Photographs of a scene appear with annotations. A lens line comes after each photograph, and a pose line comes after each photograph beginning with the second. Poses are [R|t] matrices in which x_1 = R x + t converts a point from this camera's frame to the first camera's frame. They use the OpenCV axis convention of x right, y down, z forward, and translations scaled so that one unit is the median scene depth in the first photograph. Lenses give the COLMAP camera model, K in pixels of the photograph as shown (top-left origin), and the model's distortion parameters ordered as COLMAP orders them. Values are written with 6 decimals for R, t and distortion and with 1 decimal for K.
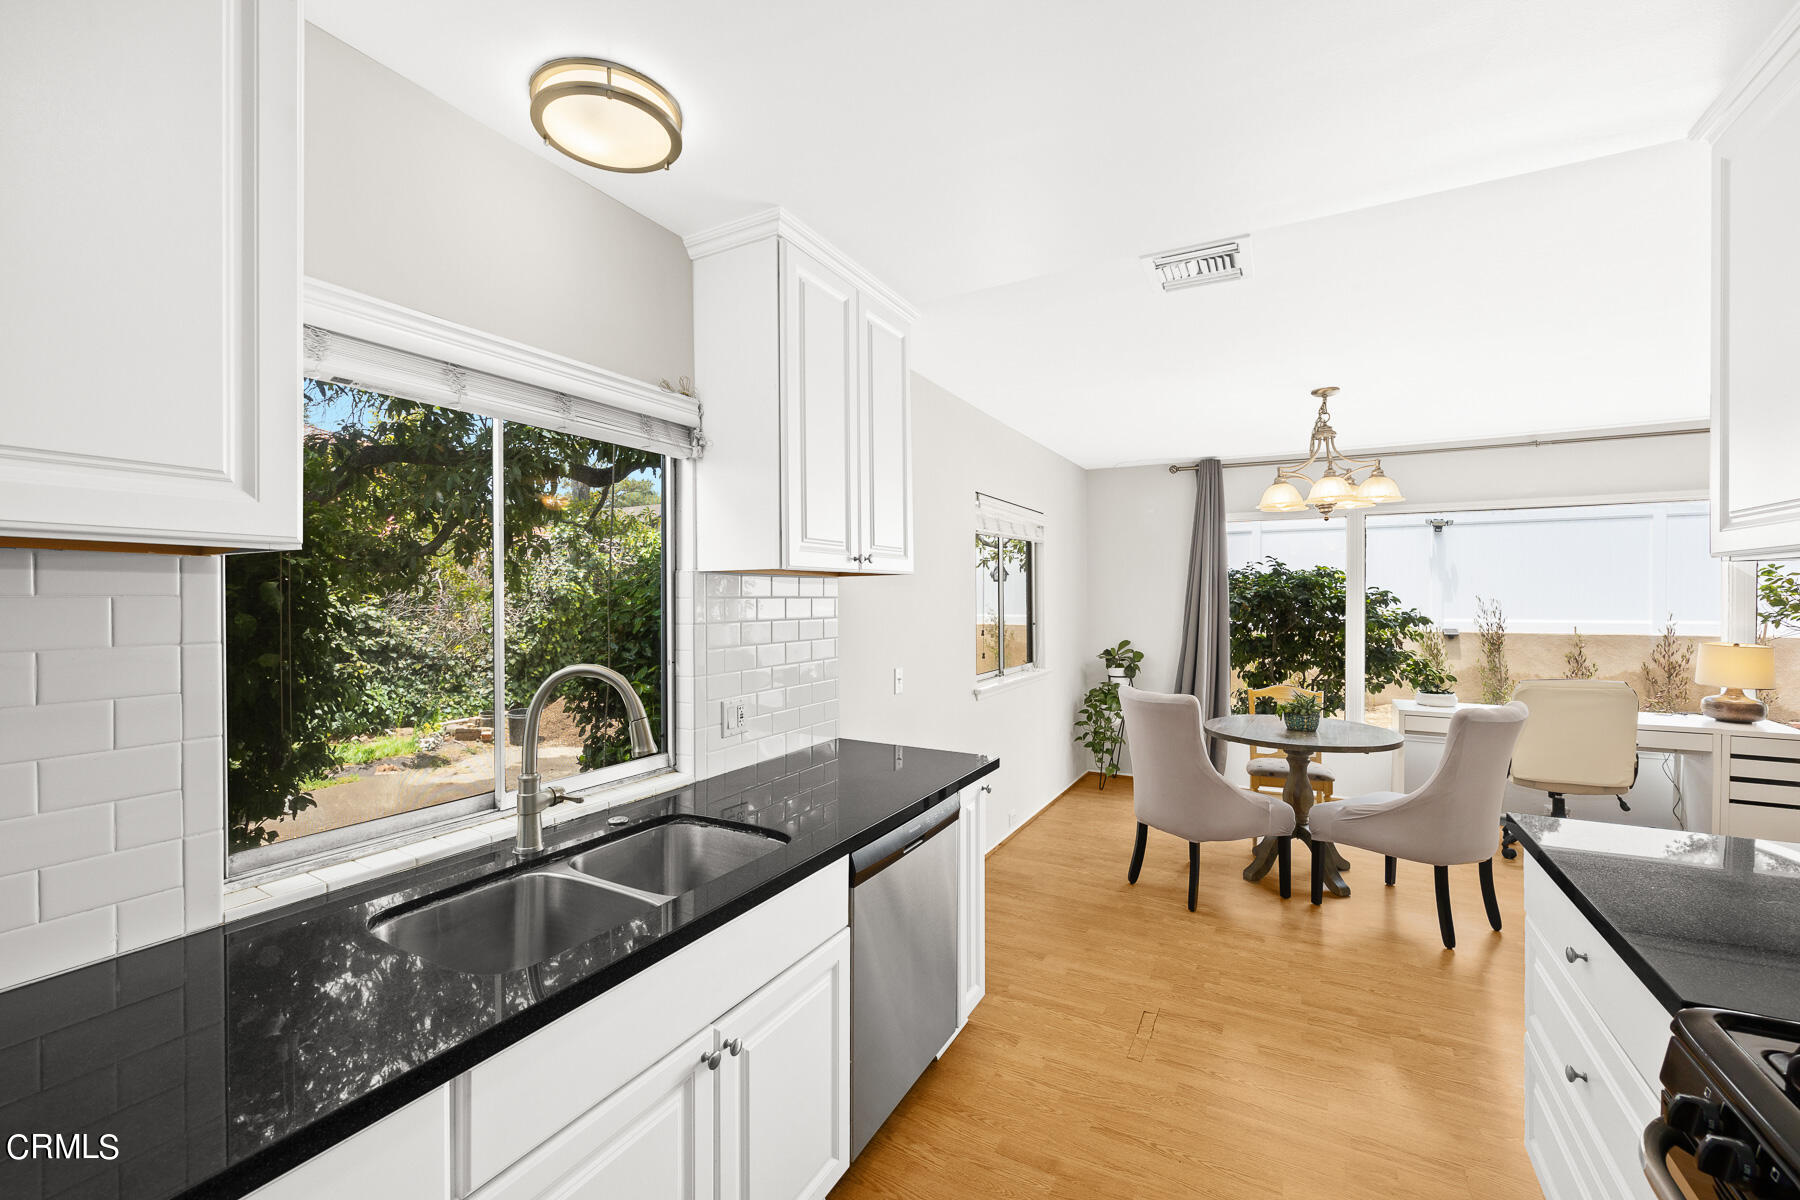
lens RADIAL K [[734.0, 0, 904.9], [0, 734.0, 606.0], [0, 0, 1]] dist [-0.001462, -0.000267]
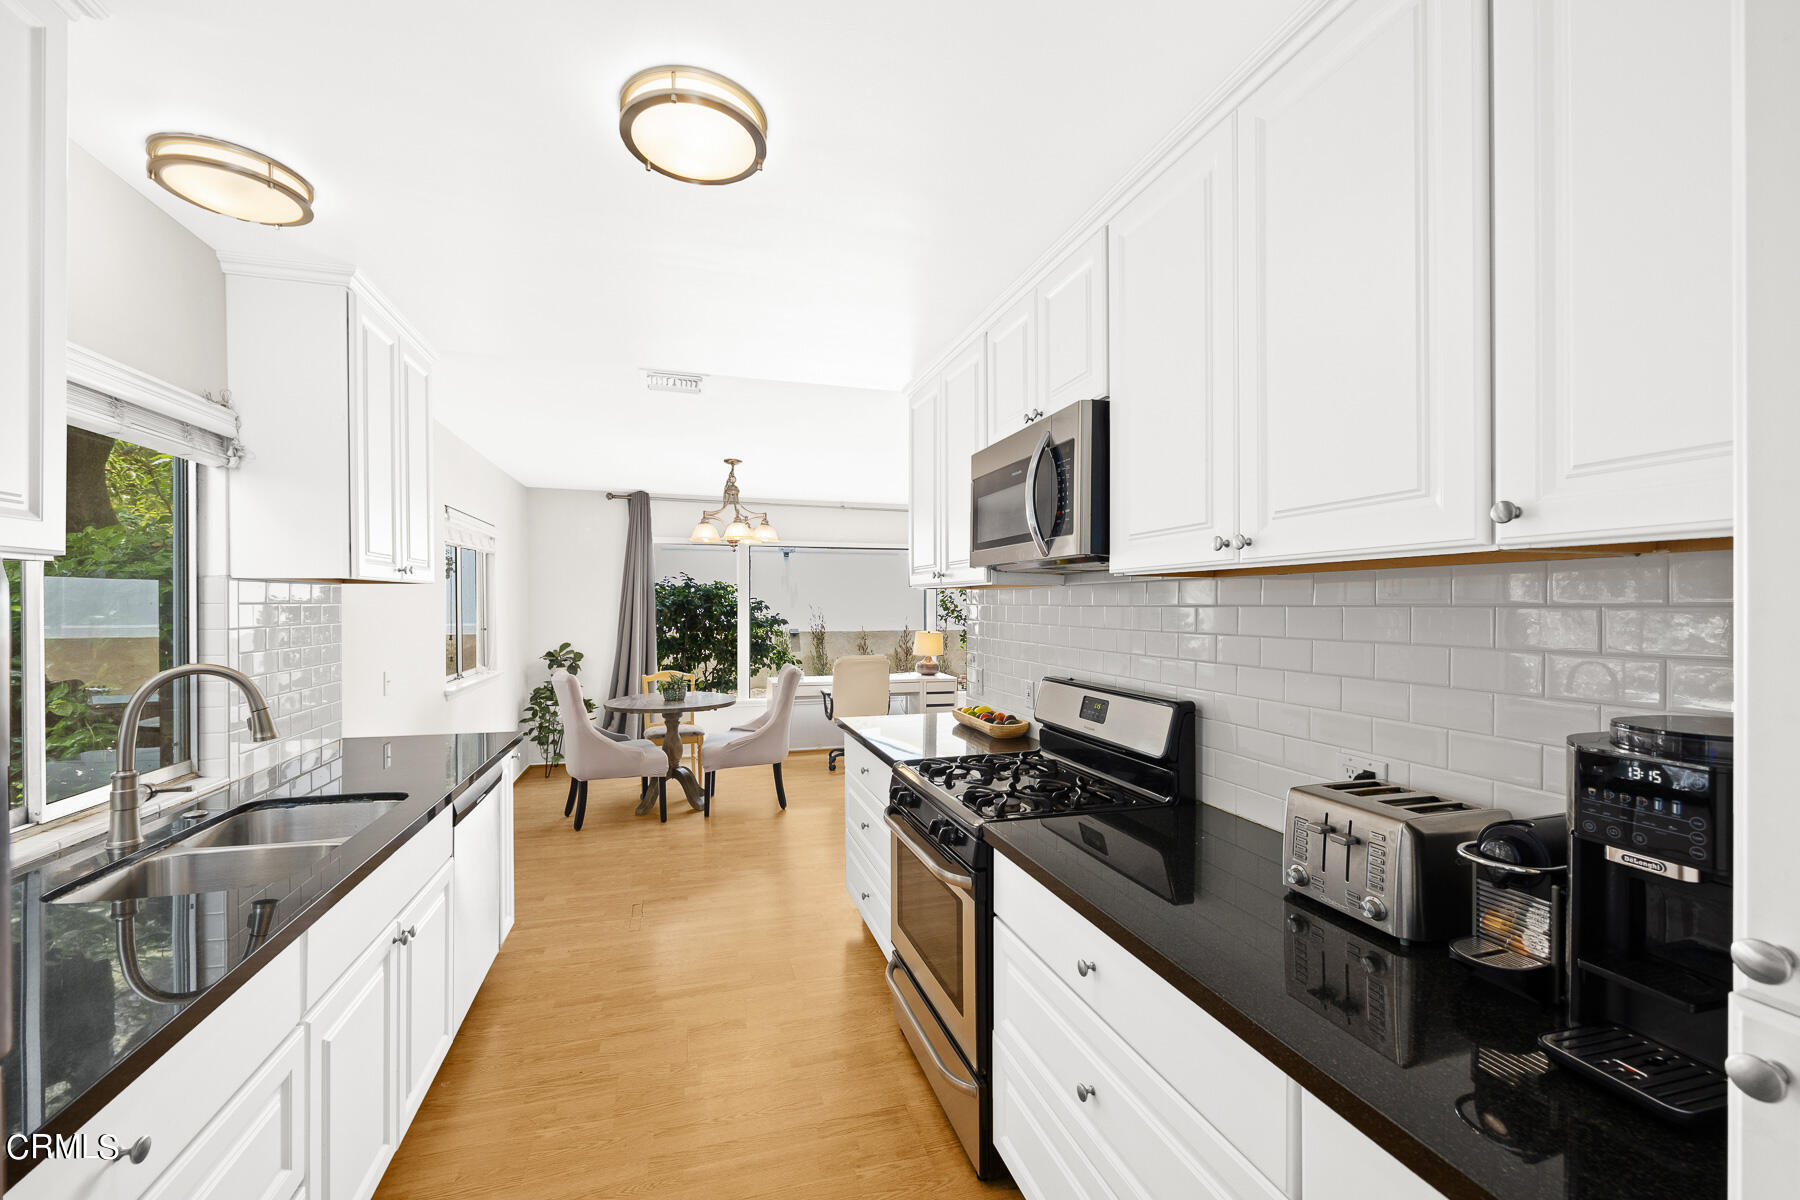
lens RADIAL K [[734.0, 0, 904.9], [0, 734.0, 606.0], [0, 0, 1]] dist [-0.001462, -0.000267]
pose [[0.697221, 0.002911, 0.716851, -0.156910], [0.004459, 0.999955, -0.008398, 0.002369], [-0.716843, 0.009052, 0.697176, -0.169544]]
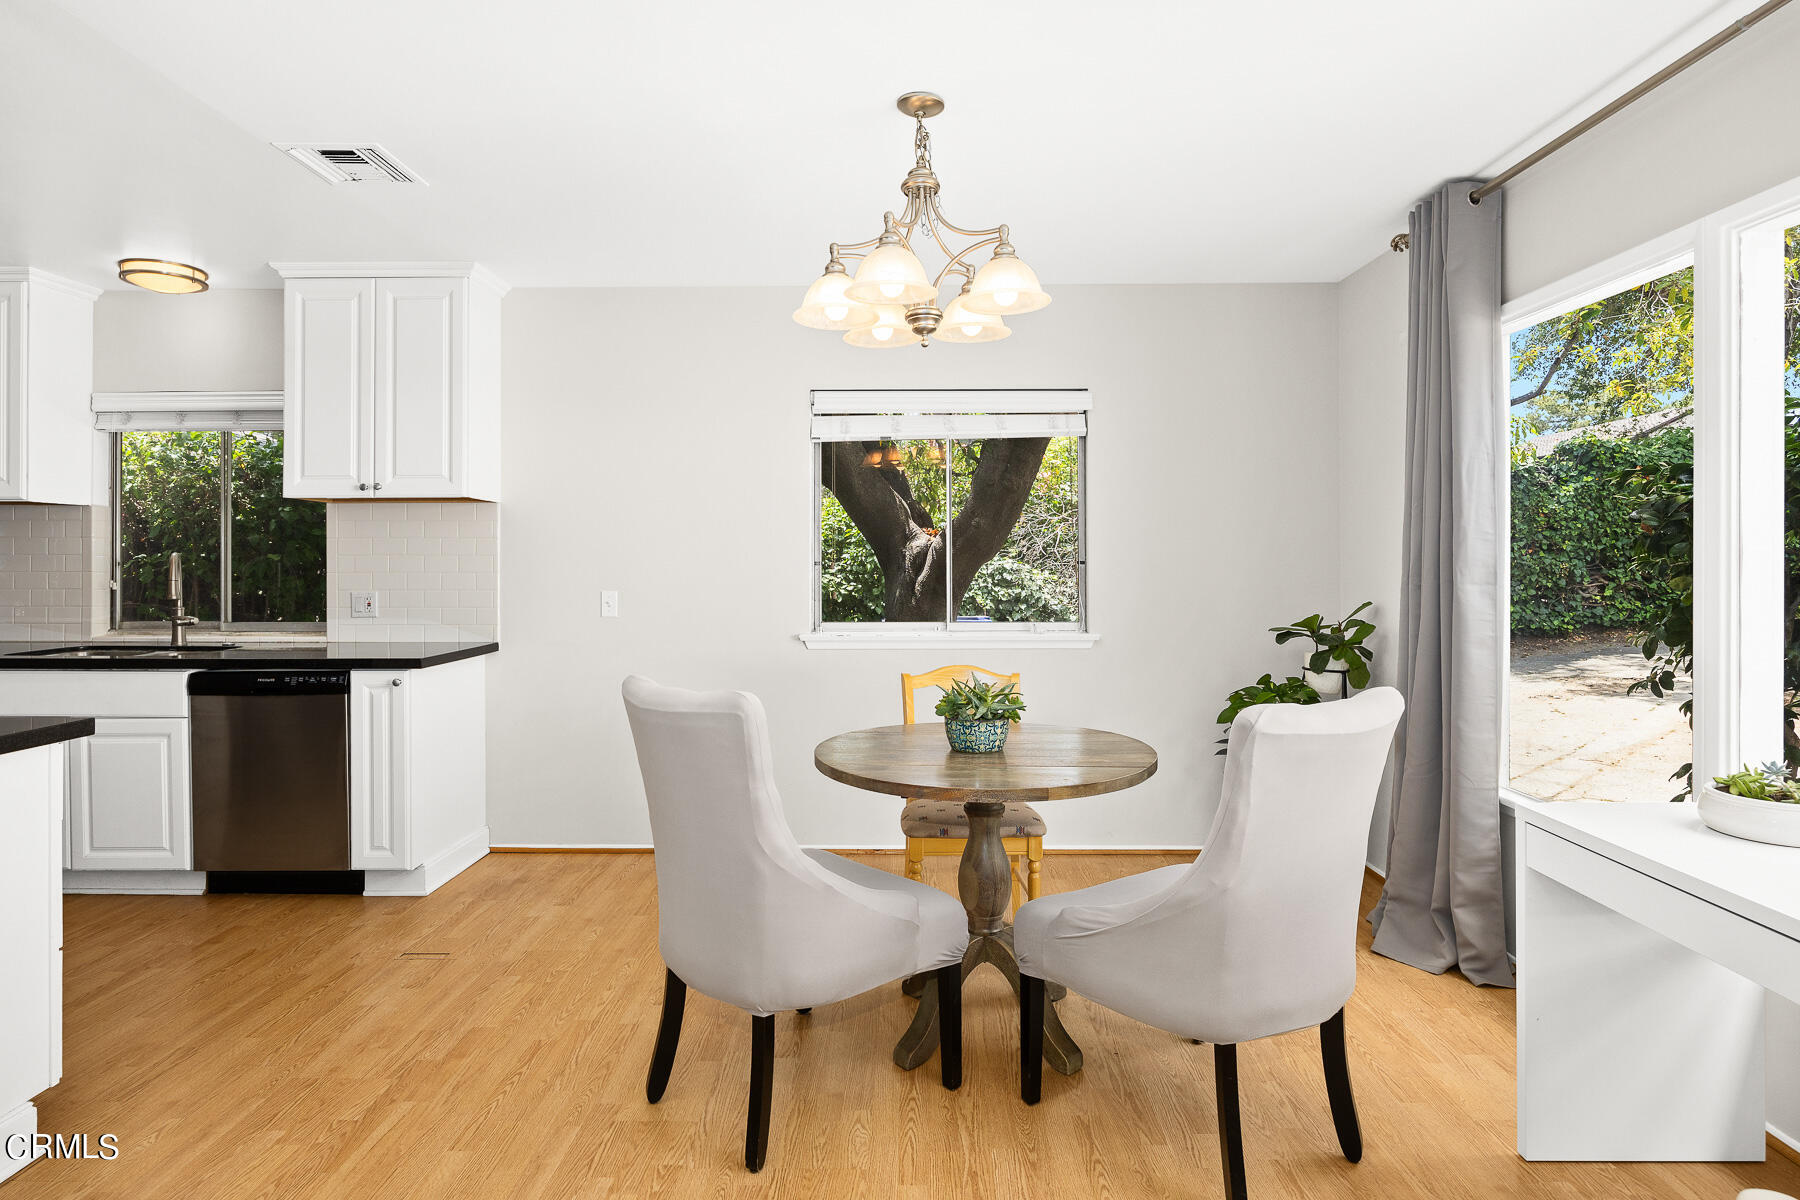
lens RADIAL K [[941.3, 0, 900.6], [0, 941.3, 569.5], [0, 0, 1]] dist [-0.002849, -0.000584]
pose [[0.462280, 0.007954, -0.886699, 0.833924], [-0.012683, 0.999917, 0.002357, 0.029590], [0.886643, 0.010157, 0.462342, 0.484508]]
